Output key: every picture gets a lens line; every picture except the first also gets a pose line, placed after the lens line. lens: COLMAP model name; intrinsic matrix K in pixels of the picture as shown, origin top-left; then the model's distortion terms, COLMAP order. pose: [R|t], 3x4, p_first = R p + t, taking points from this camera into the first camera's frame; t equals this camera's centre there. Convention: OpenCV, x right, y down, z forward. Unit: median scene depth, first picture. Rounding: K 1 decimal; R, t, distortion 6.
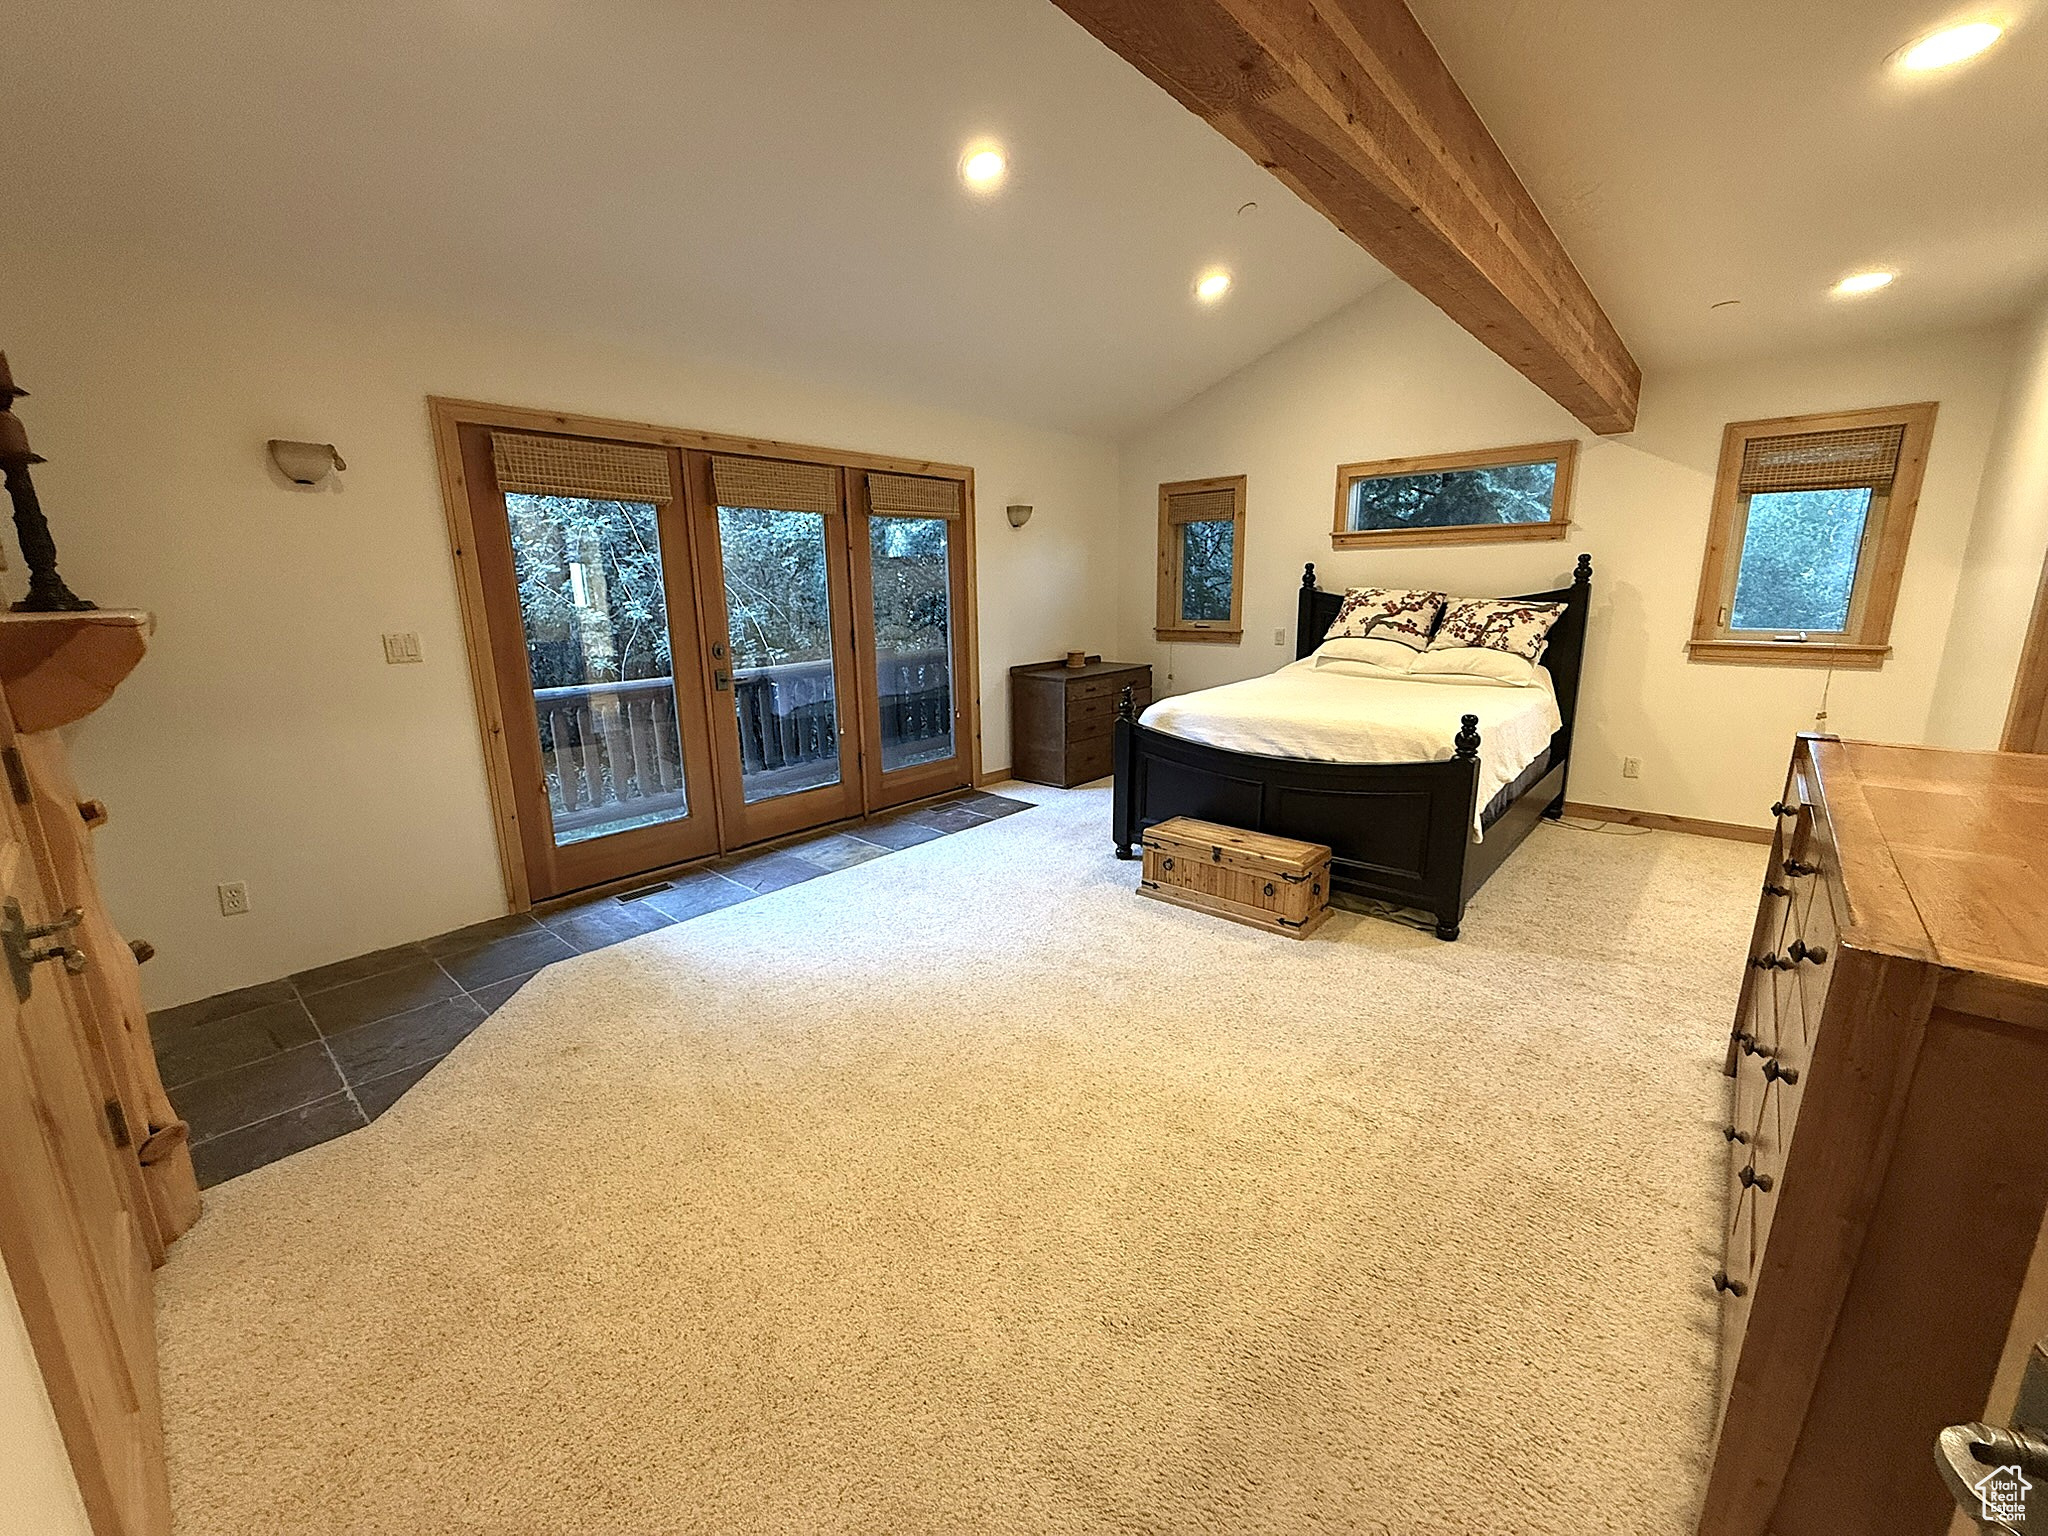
lens RADIAL K [[815.5, 0, 1024.0], [0, 815.5, 768.0], [0, 0, 1]] dist [-0.010077, -0.000105]
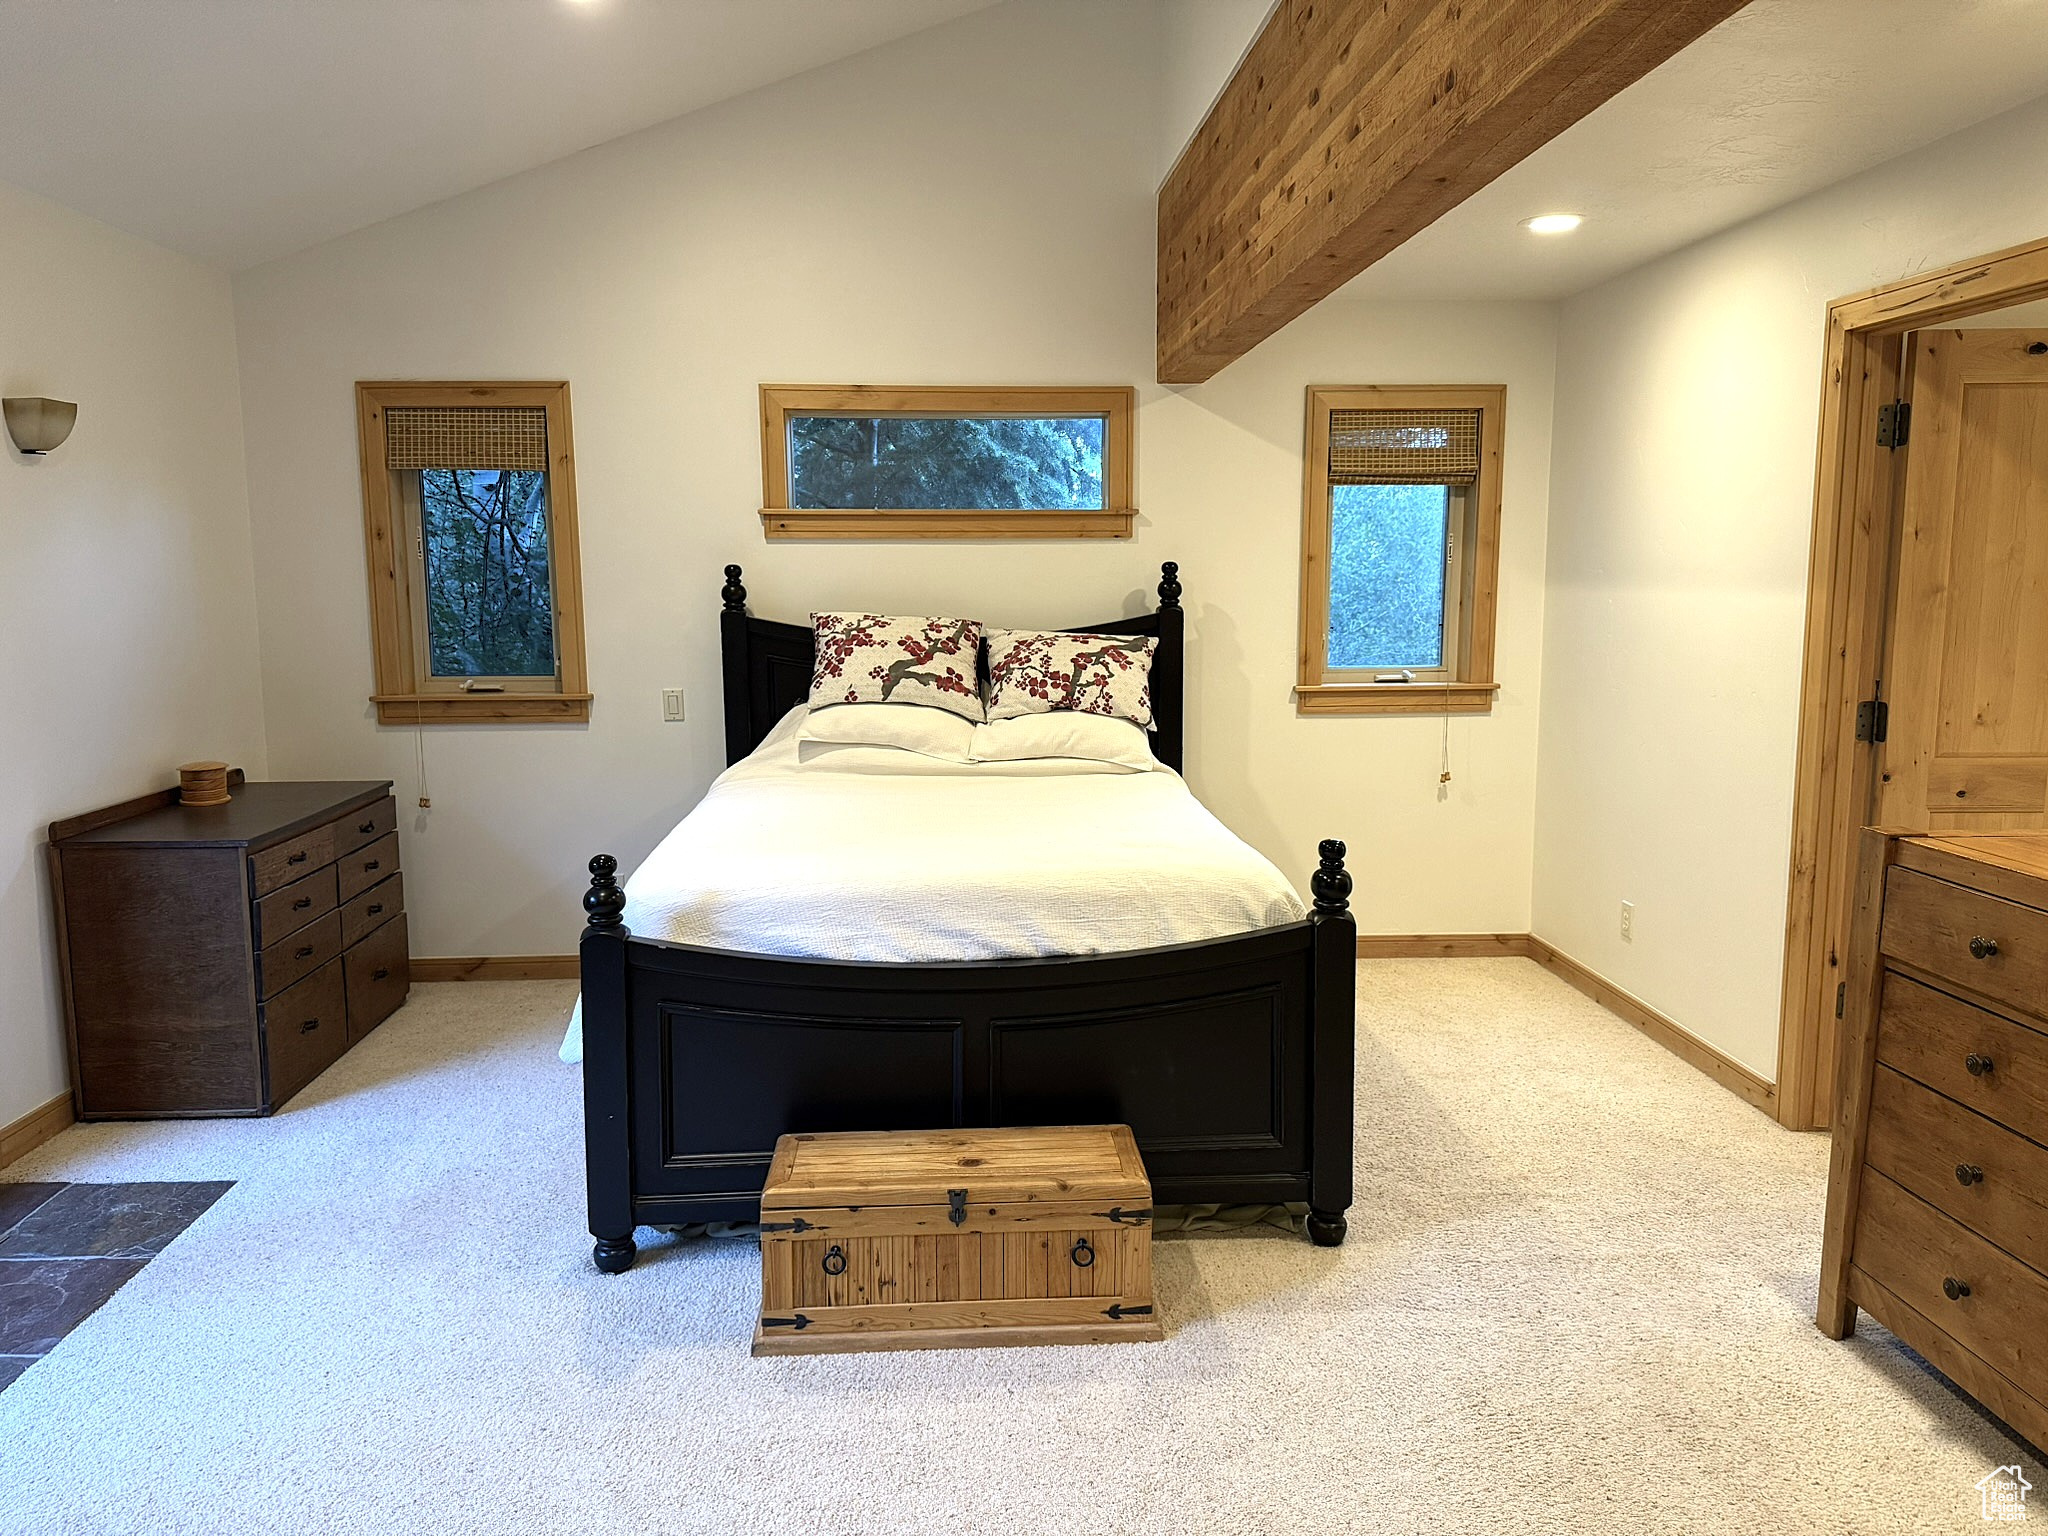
lens RADIAL K [[1413.6, 0, 1024.0], [0, 1413.6, 768.0], [0, 0, 1]] dist [0.105997, -0.178660]
pose [[0.701904, -0.080721, 0.707683, -0.209203], [0.149396, 0.988141, -0.035466, -0.075922], [-0.696428, 0.130618, 0.705639, 0.295062]]
